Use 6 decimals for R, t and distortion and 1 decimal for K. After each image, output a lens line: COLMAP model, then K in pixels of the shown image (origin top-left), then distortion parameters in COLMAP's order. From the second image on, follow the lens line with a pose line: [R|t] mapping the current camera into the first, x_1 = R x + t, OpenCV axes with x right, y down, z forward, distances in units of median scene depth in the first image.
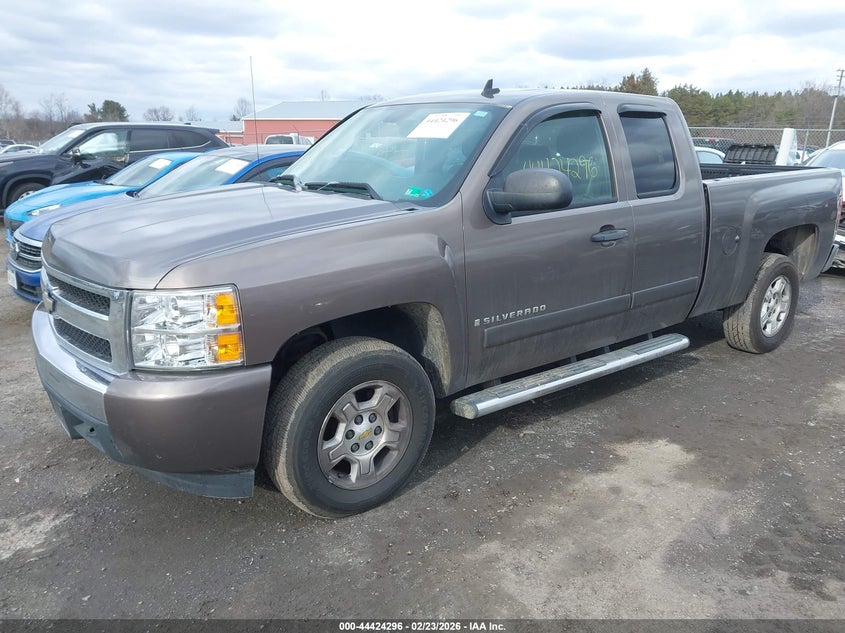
lens RADIAL K [[668.1, 0, 418.0], [0, 668.1, 315.9], [0, 0, 1]] dist [0.004668, 0.007640]
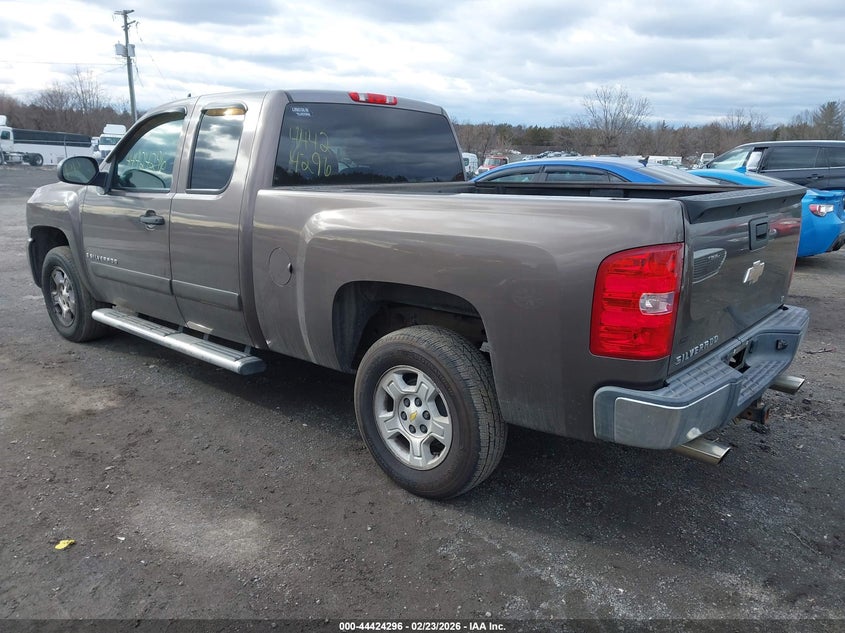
lens RADIAL K [[668.1, 0, 418.0], [0, 668.1, 315.9], [0, 0, 1]] dist [0.004668, 0.007640]
pose [[0.188478, 0.238925, -0.952571, 1.324235], [-0.258324, 0.947859, 0.186631, -0.260579], [0.947494, 0.210896, 0.240371, 1.048051]]
